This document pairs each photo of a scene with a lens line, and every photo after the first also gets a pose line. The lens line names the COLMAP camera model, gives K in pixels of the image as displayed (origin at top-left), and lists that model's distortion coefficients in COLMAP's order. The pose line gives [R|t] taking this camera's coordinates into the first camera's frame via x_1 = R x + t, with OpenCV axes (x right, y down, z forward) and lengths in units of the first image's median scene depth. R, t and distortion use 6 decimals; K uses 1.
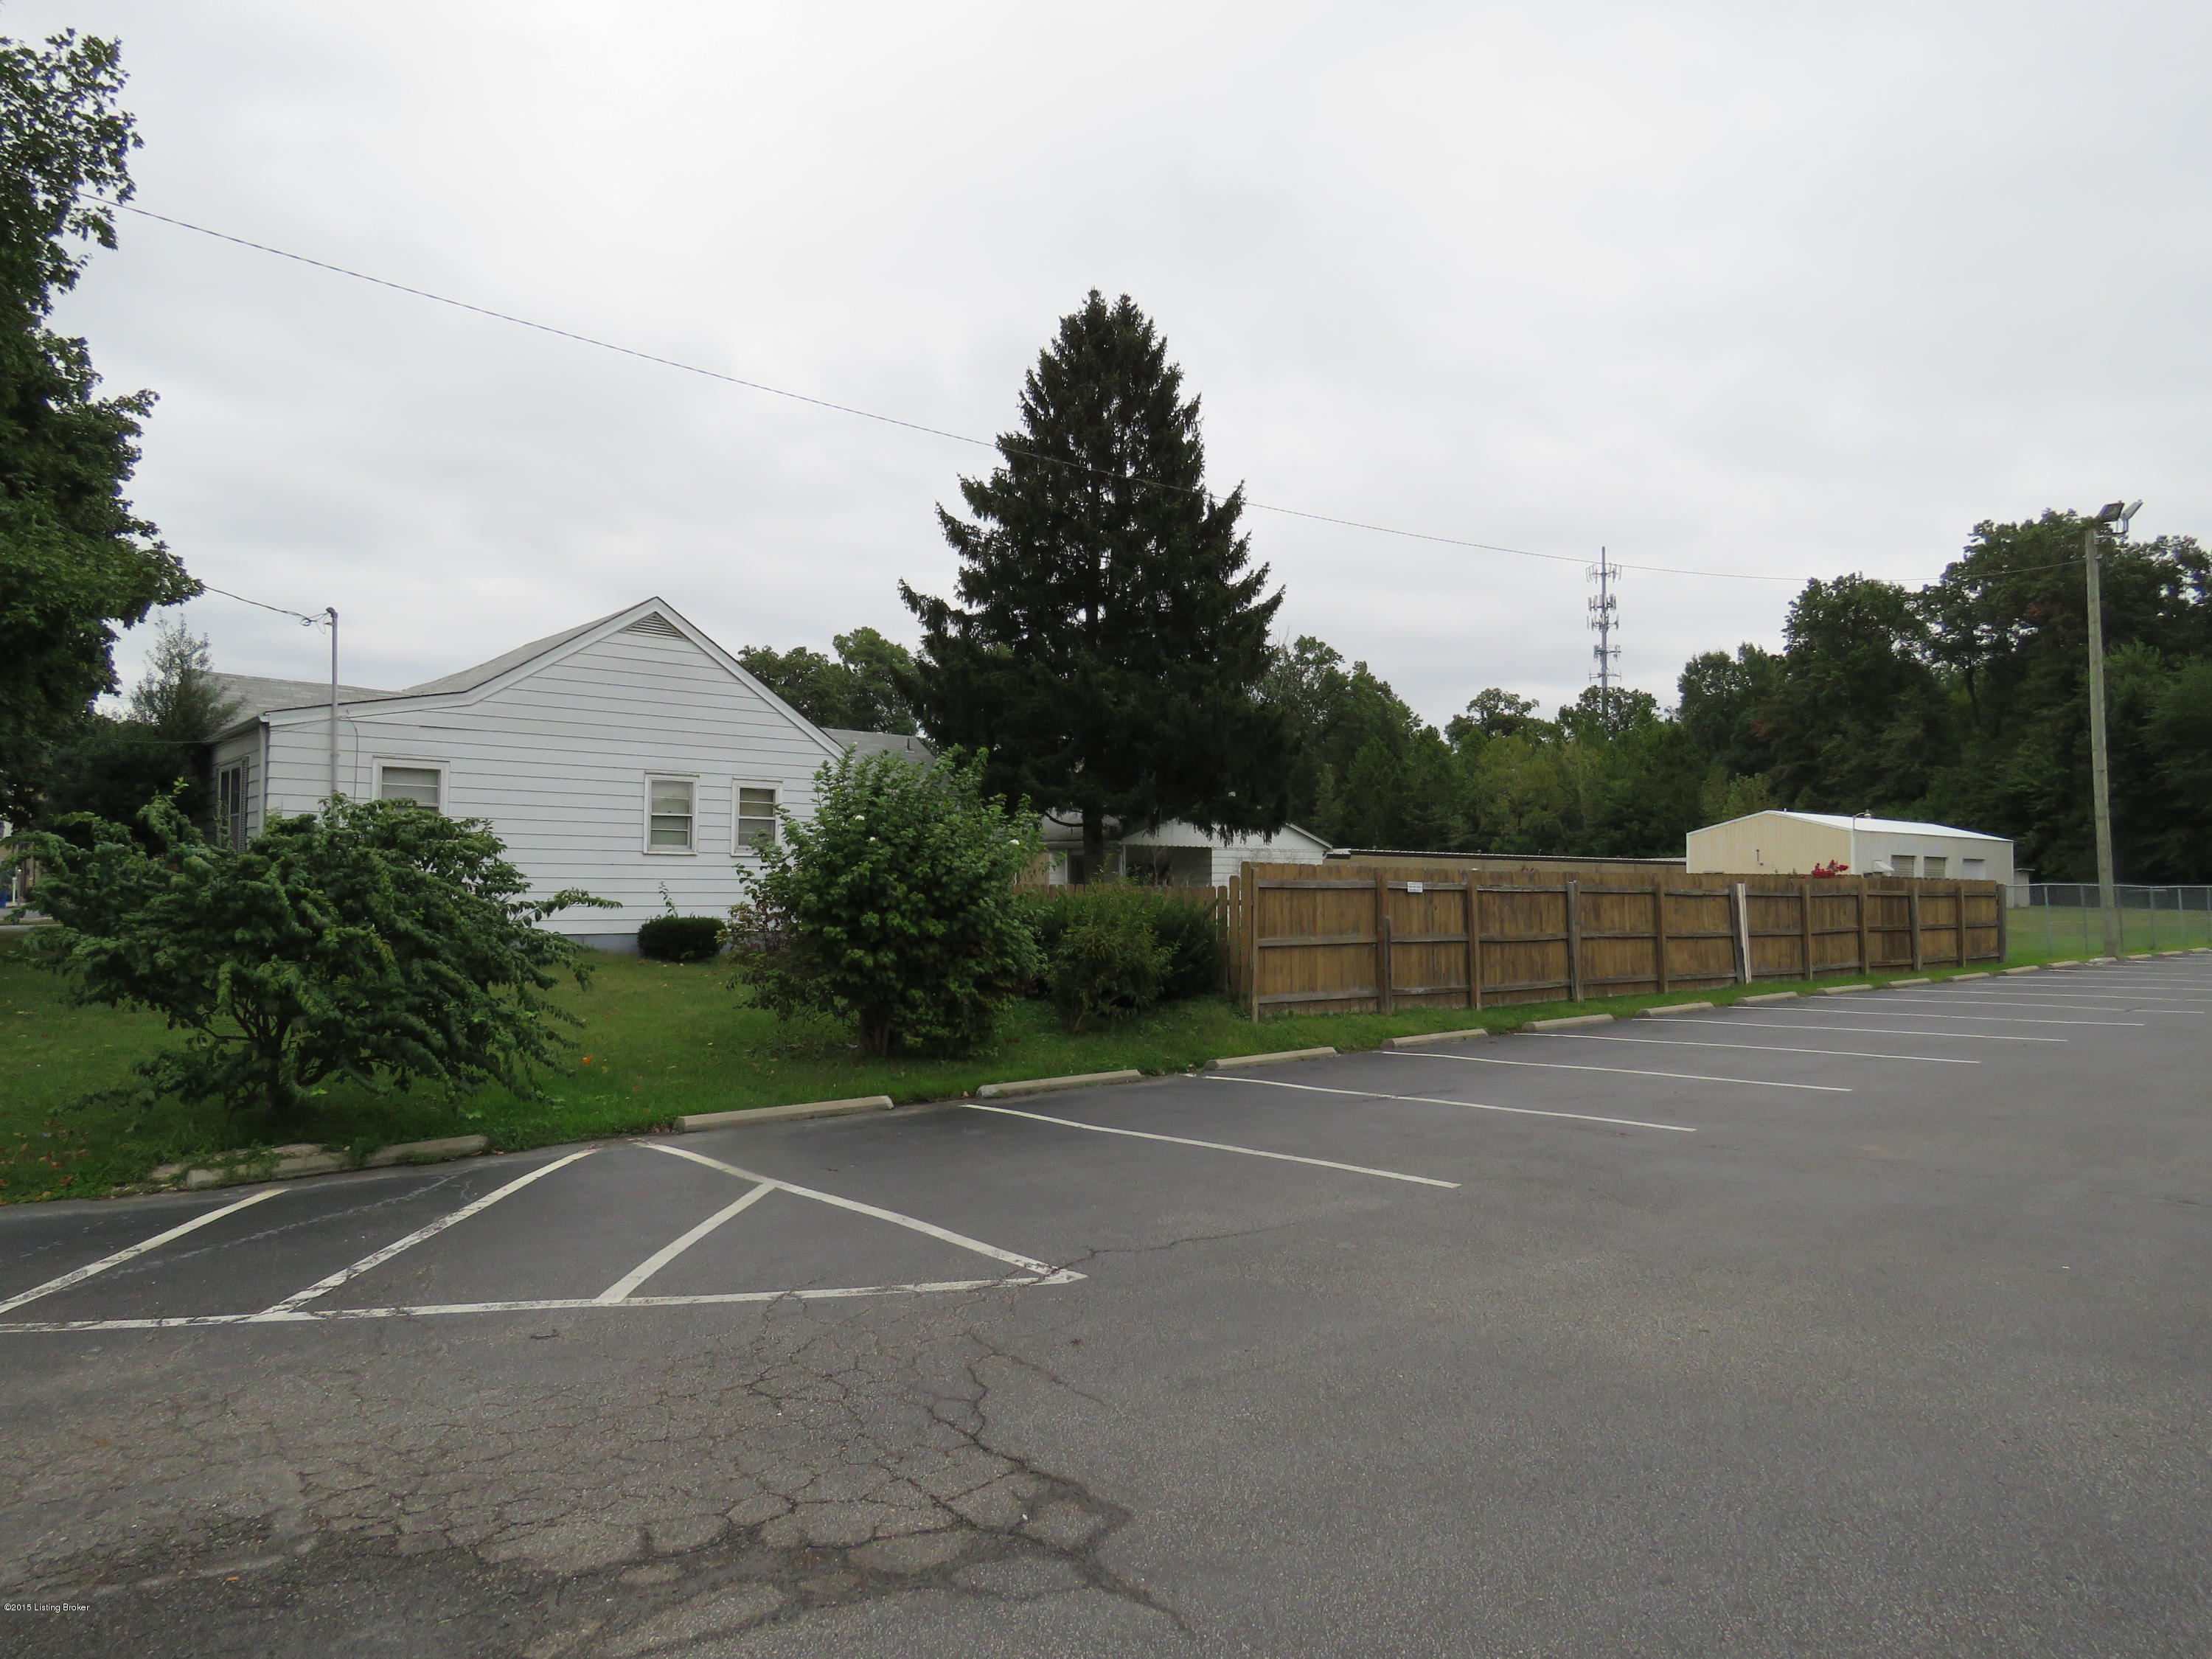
lens RADIAL K [[1450.9, 0, 1106.0], [0, 1450.9, 829.5], [0, 0, 1]] dist [-0.002722, -0.002292]
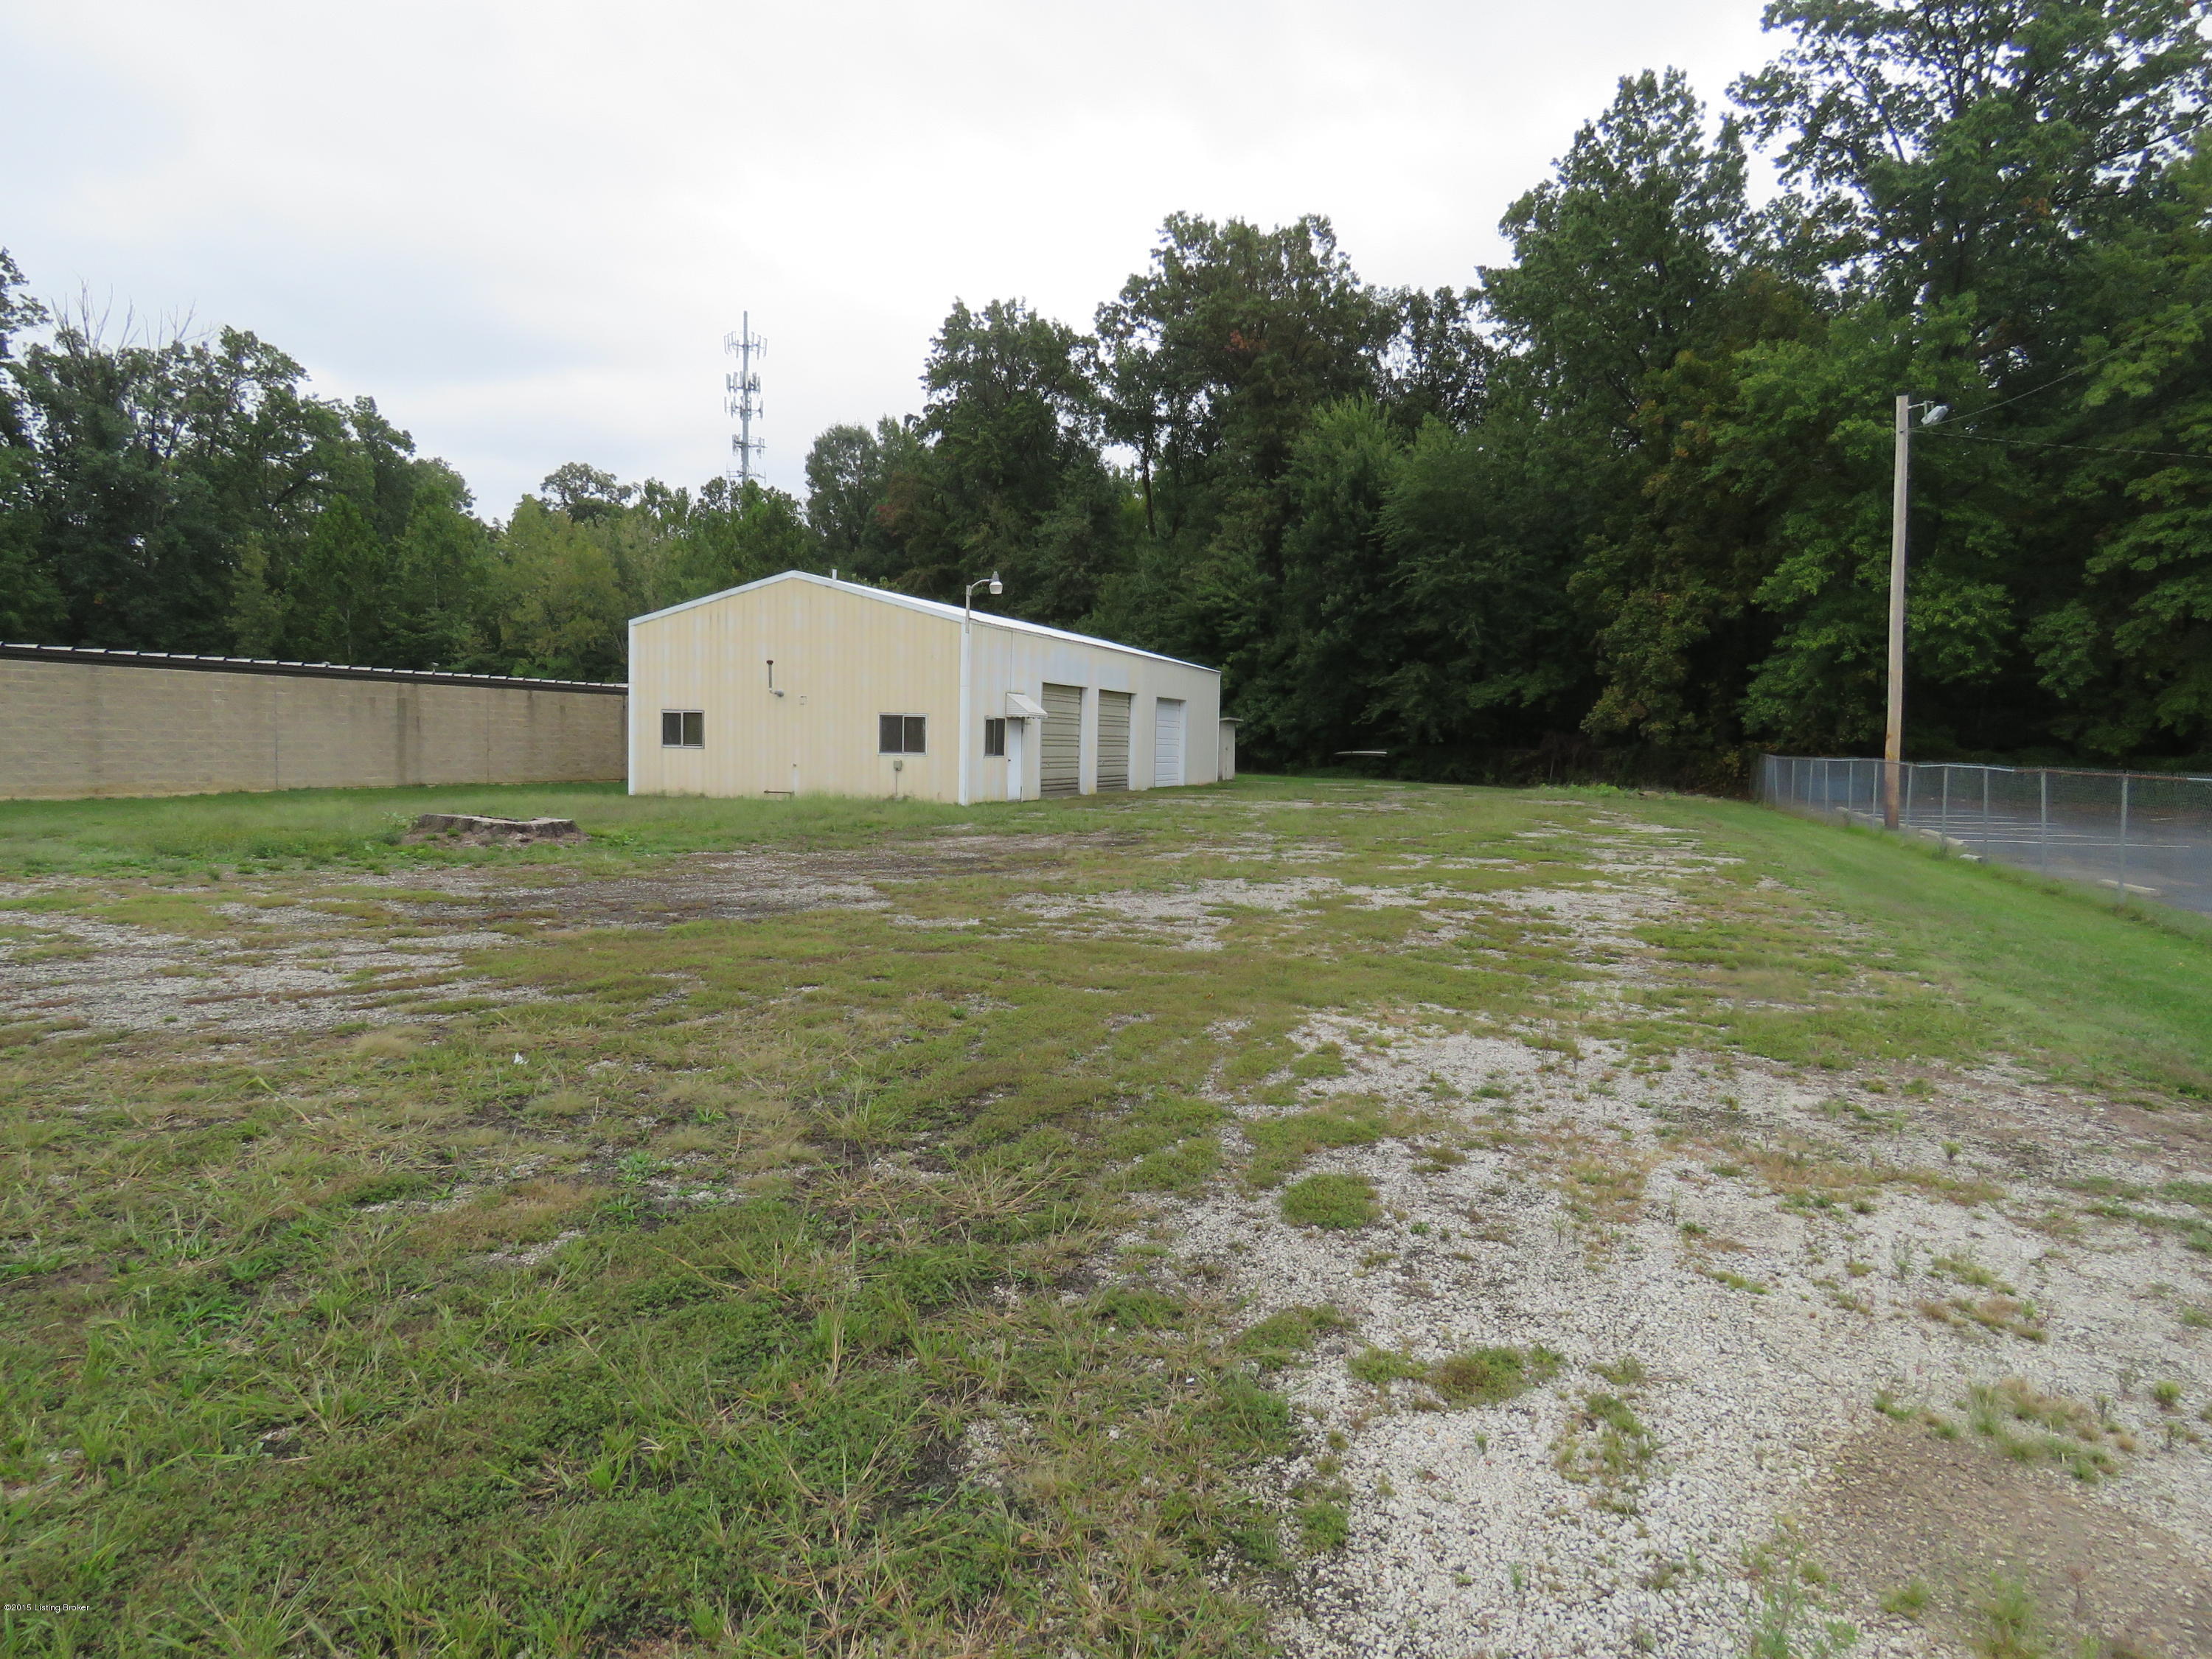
lens RADIAL K [[1384.9, 0, 1106.0], [0, 1384.9, 829.5], [0, 0, 1]] dist [0.043595, -0.000658]
pose [[0.859653, -0.023470, 0.510338, 0.164620], [-0.032963, 0.994315, 0.101252, 0.009431], [-0.509813, -0.103864, 0.853992, 0.299337]]
